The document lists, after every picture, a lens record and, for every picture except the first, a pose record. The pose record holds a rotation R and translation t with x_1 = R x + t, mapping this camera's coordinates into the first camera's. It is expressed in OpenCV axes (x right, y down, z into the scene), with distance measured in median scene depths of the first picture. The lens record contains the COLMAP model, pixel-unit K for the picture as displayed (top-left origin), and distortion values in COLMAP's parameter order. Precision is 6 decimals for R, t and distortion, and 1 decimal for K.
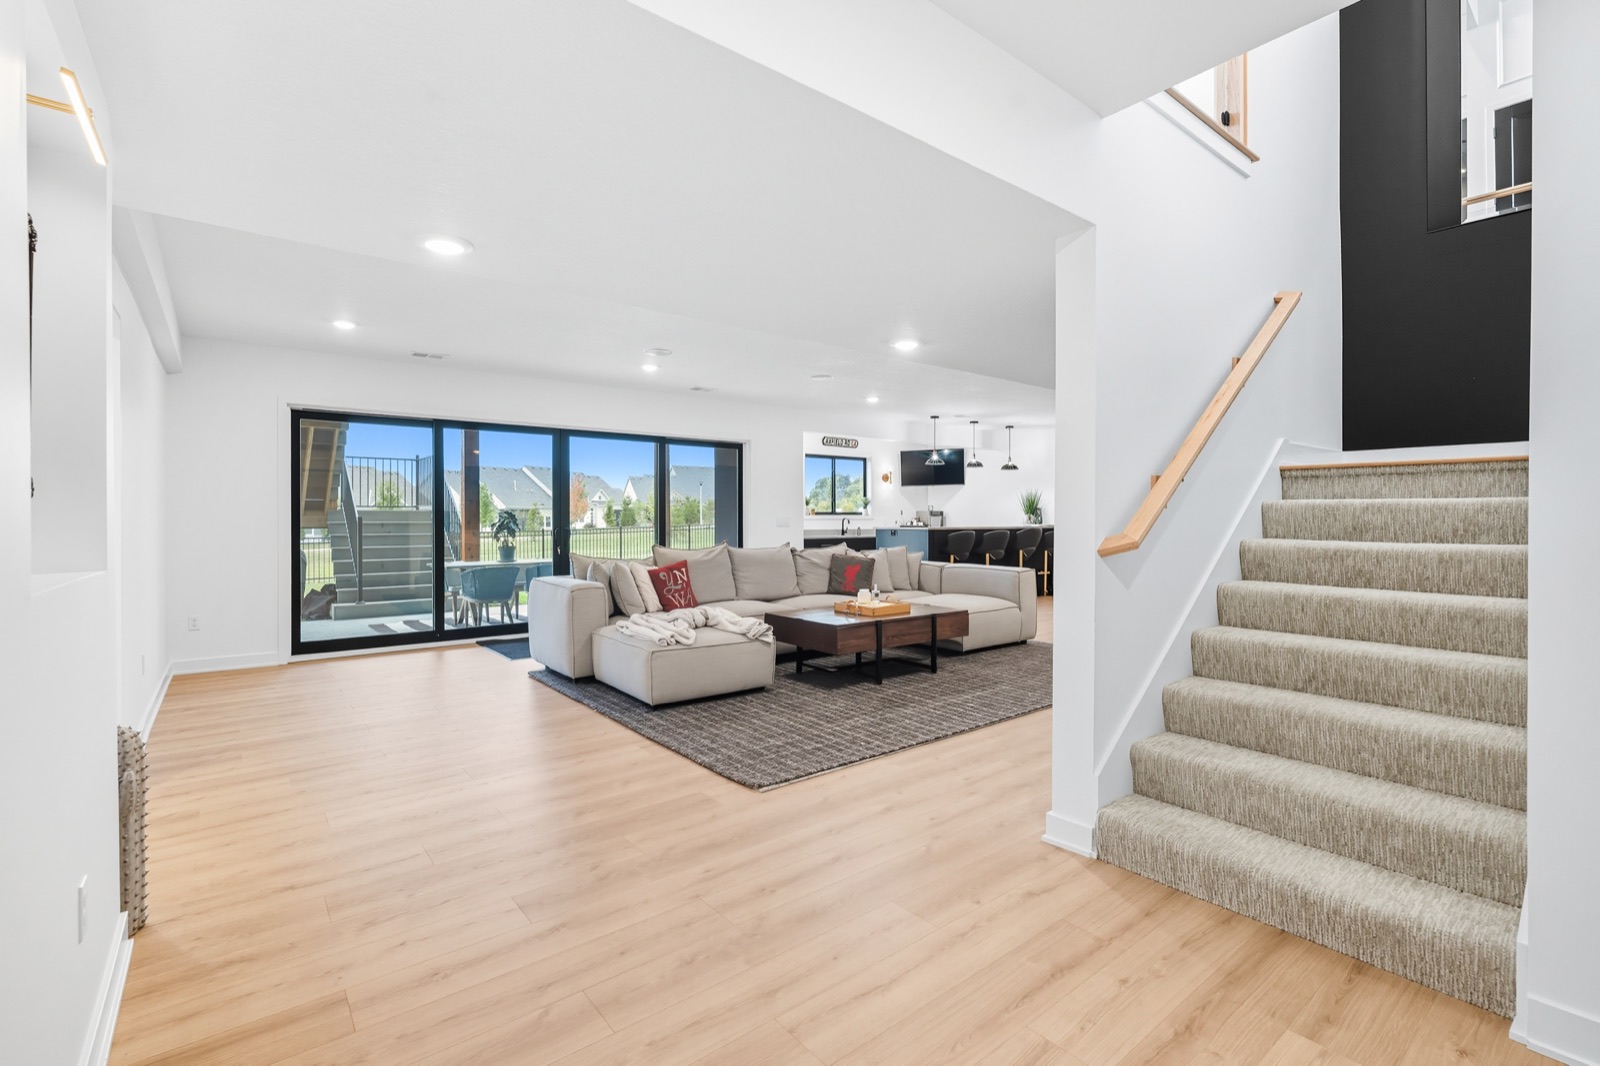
lens RADIAL K [[721.0, 0, 793.7], [0, 721.0, 513.4], [0, 0, 1]] dist [-0.003811, -0.000051]
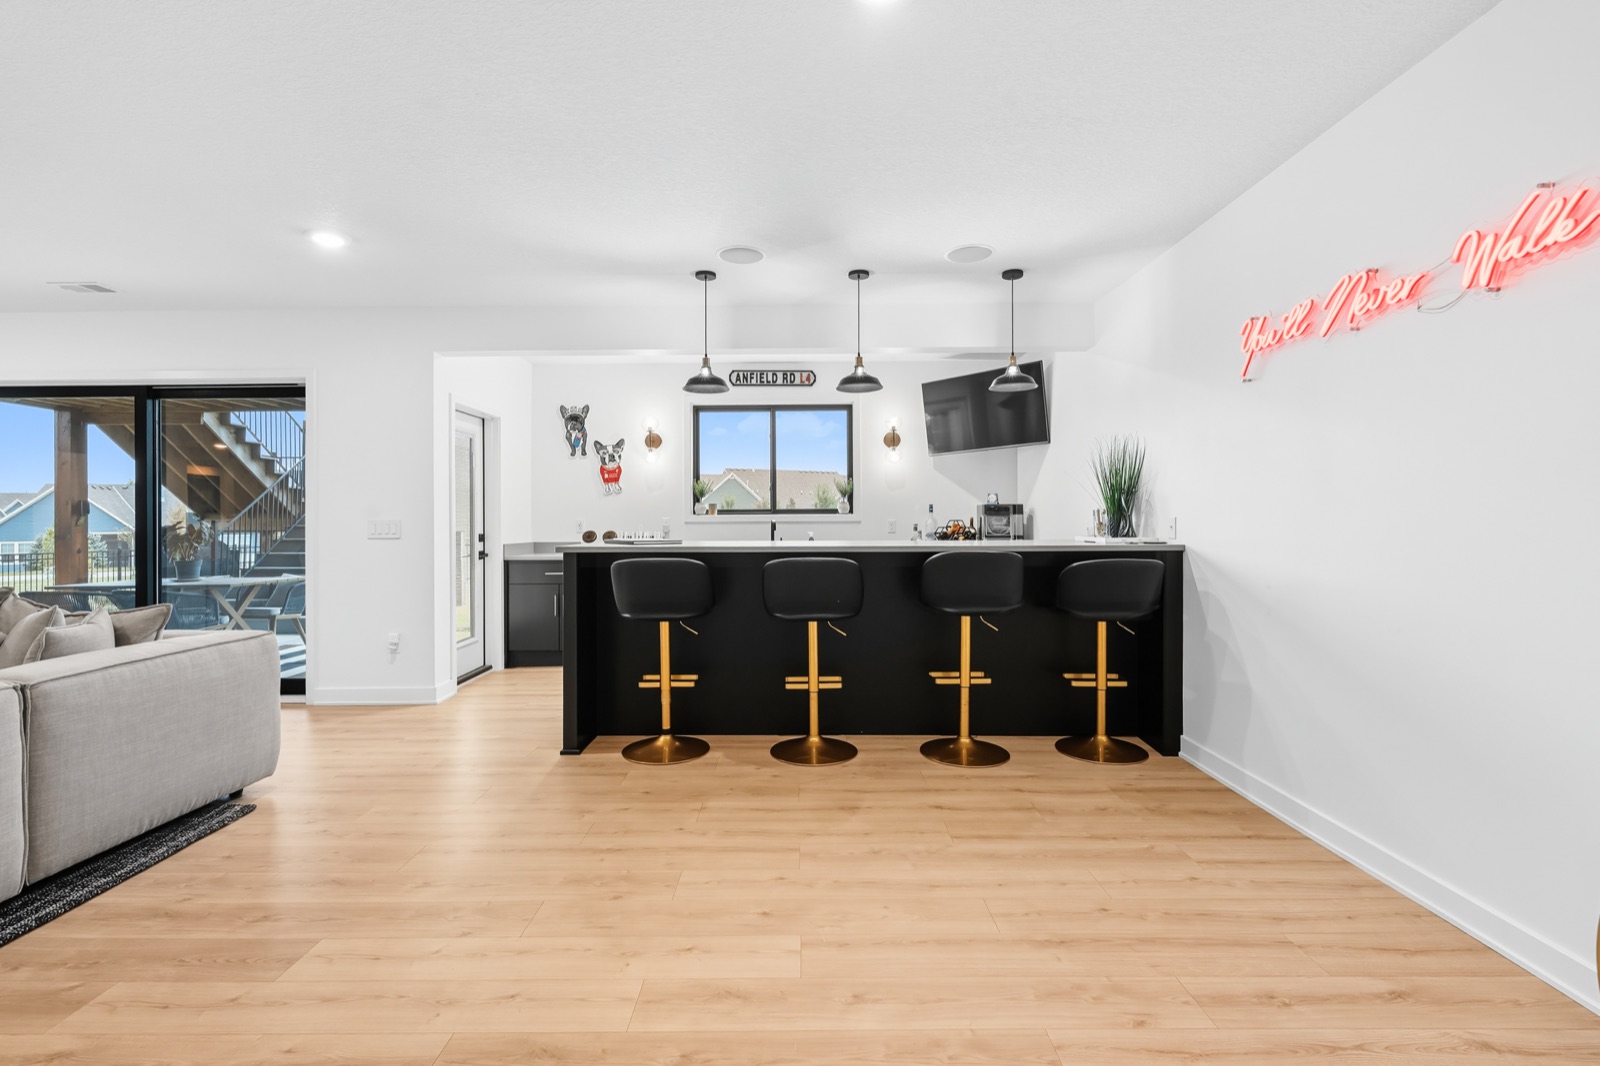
lens RADIAL K [[713.3, 0, 797.5], [0, 713.3, 521.2], [0, 0, 1]] dist [-0.003008, -0.000086]
pose [[0.780451, 0.001393, -0.625215, 0.405404], [0.008515, 0.999881, 0.012857, 0.000861], [0.625159, -0.015358, 0.780346, 0.592313]]
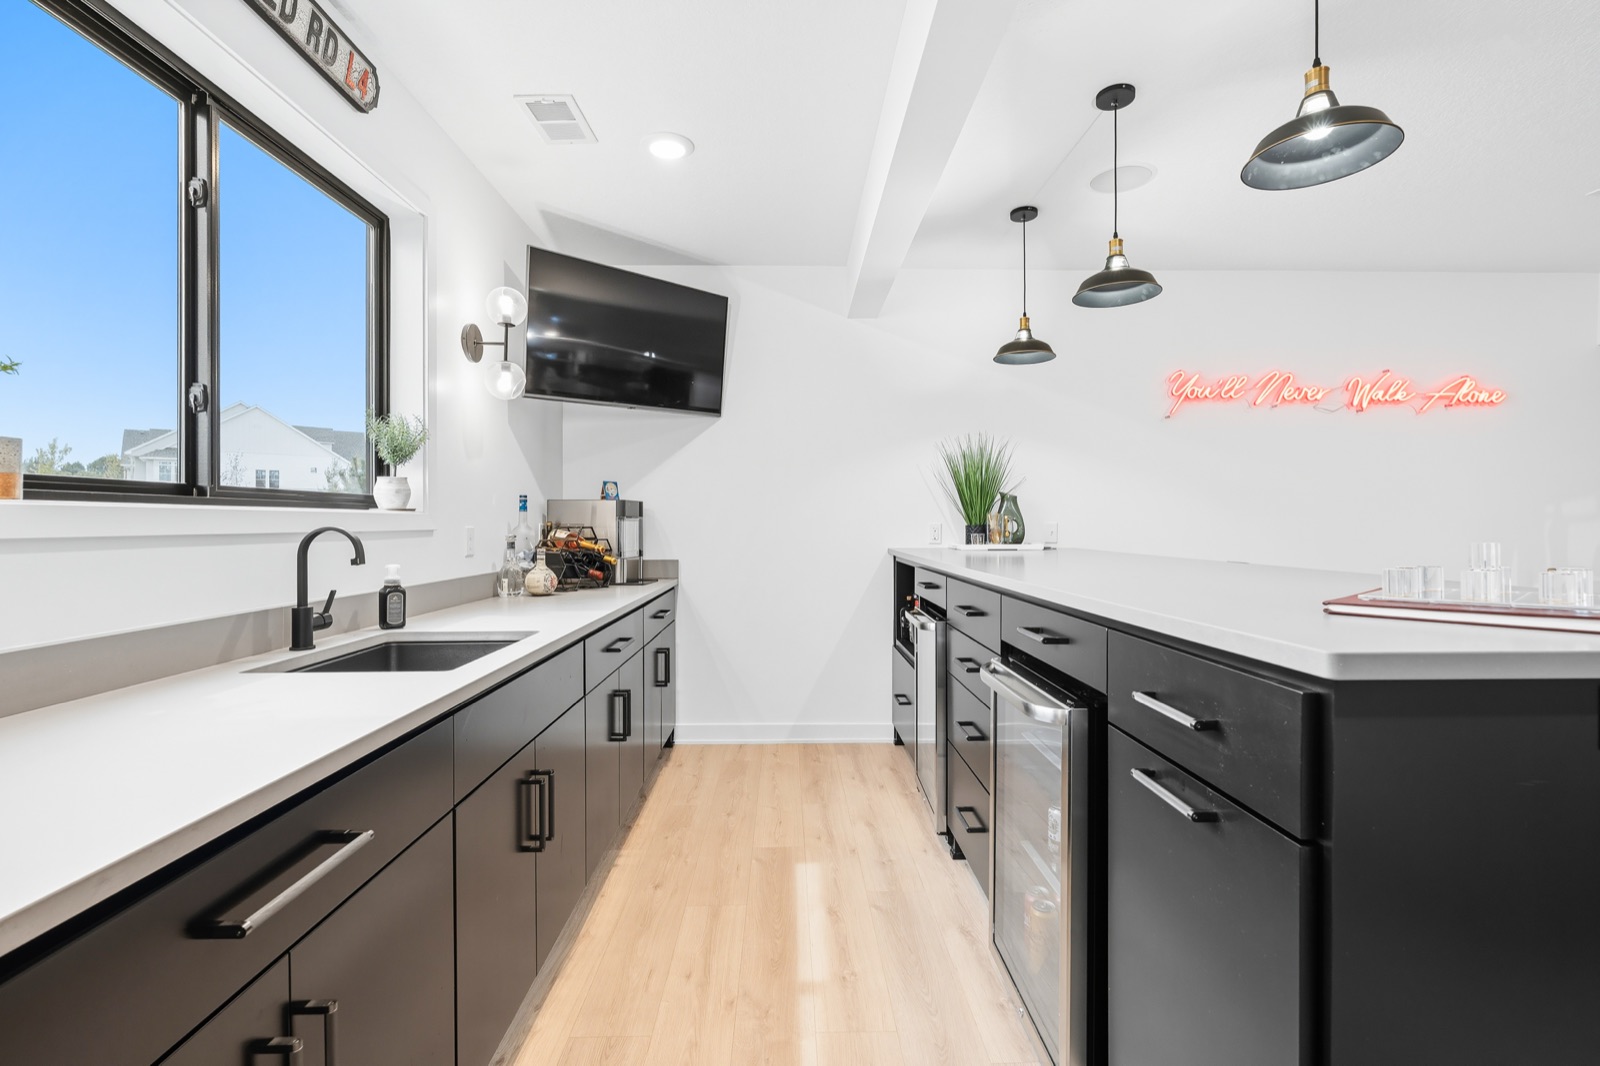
lens RADIAL K [[713.3, 0, 797.5], [0, 713.3, 521.2], [0, 0, 1]] dist [-0.003008, -0.000086]
pose [[0.604190, 0.004500, 0.796827, 0.015167], [-0.008290, 0.999965, 0.000639, 0.004436], [-0.796797, -0.006992, 0.604207, 0.823919]]
